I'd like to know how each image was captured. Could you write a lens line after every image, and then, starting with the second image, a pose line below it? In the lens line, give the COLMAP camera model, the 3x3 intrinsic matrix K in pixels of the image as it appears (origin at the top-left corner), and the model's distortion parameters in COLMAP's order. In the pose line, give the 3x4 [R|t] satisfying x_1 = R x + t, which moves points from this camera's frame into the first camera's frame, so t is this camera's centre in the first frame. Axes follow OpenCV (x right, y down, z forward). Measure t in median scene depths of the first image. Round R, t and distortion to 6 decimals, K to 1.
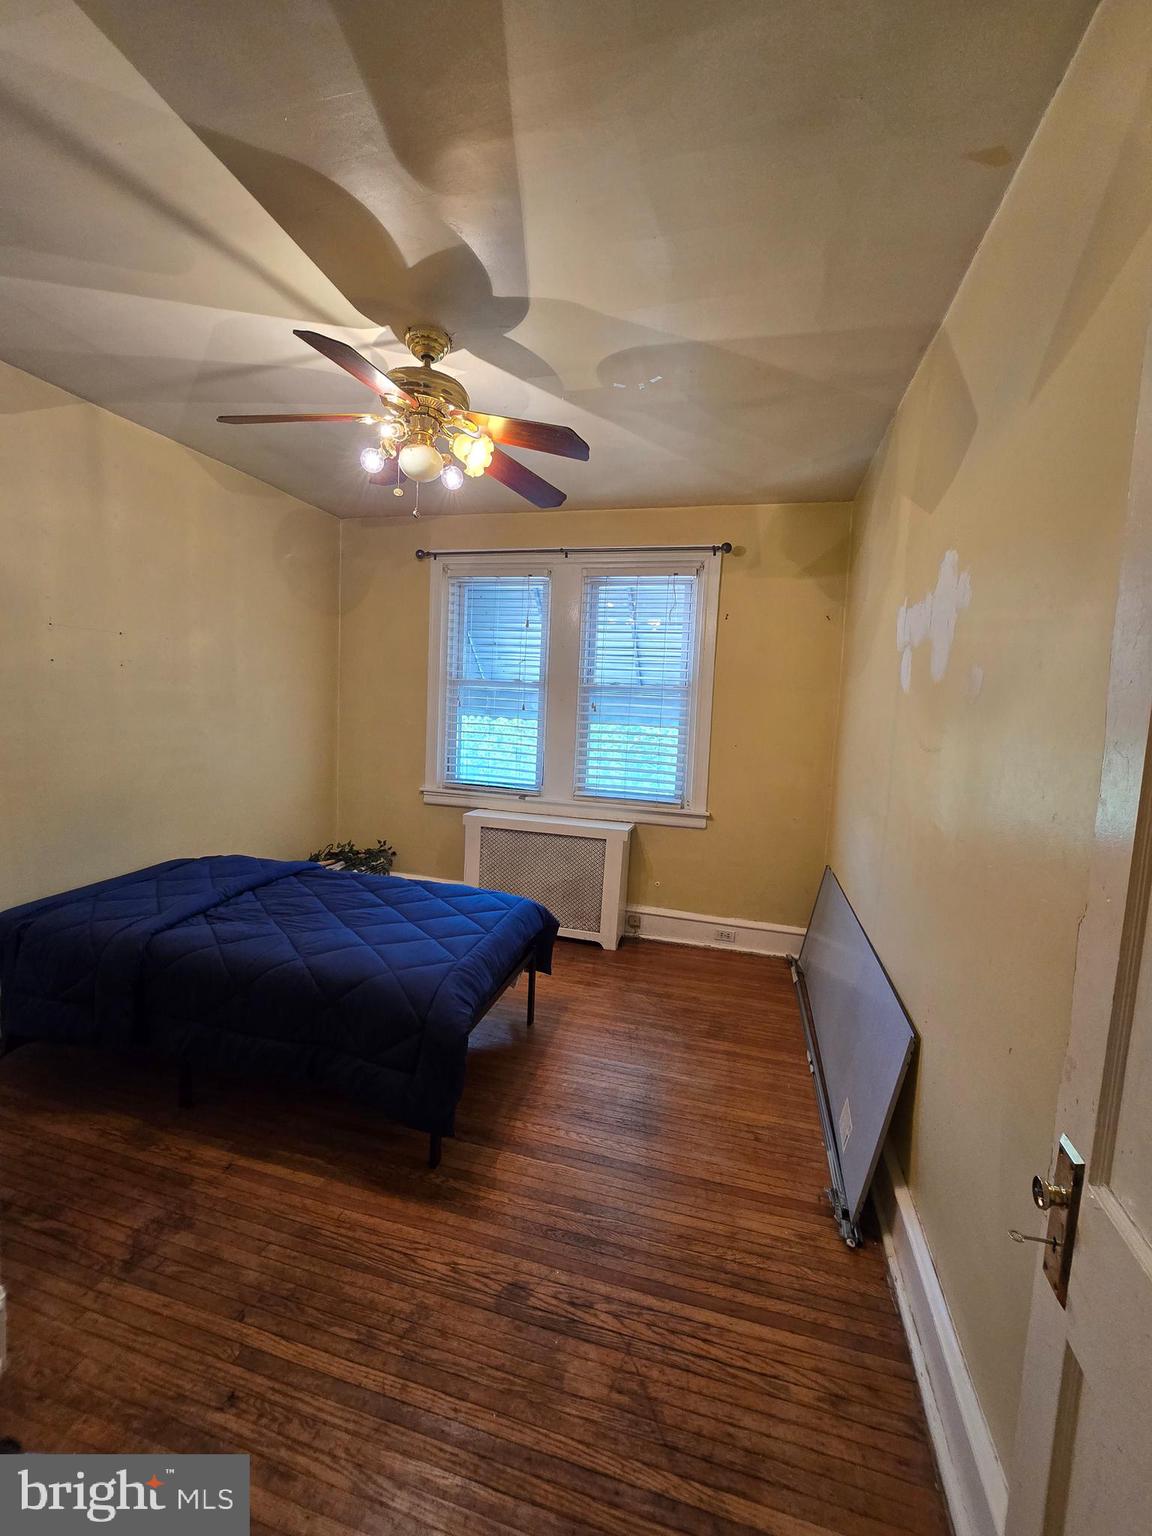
lens RADIAL K [[642.2, 0, 575.9], [0, 642.2, 768.6], [0, 0, 1]] dist [-0.006268, 0.000315]
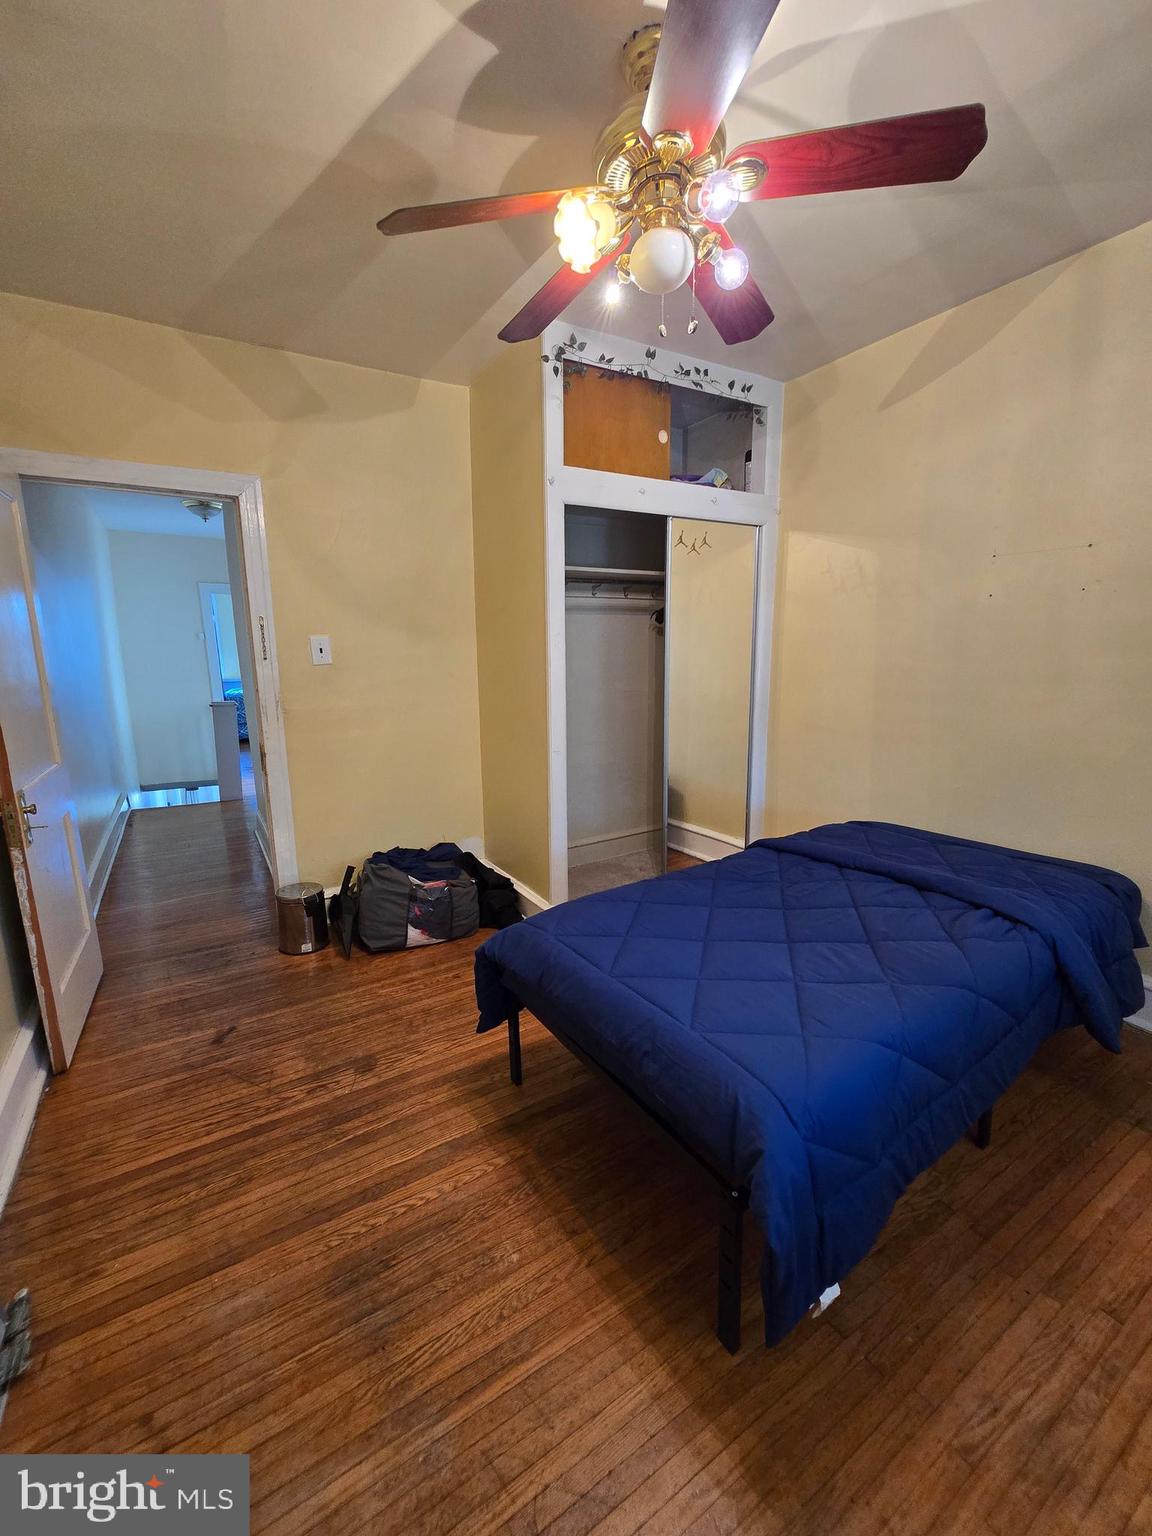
lens RADIAL K [[642.2, 0, 587.5], [0, 642.2, 768.5], [0, 0, 1]] dist [-0.006268, 0.000315]
pose [[-0.684220, 0.102464, -0.722042, 0.478864], [-0.085086, 0.972103, 0.218579, -0.130759], [0.724295, 0.210992, -0.656413, 2.000616]]
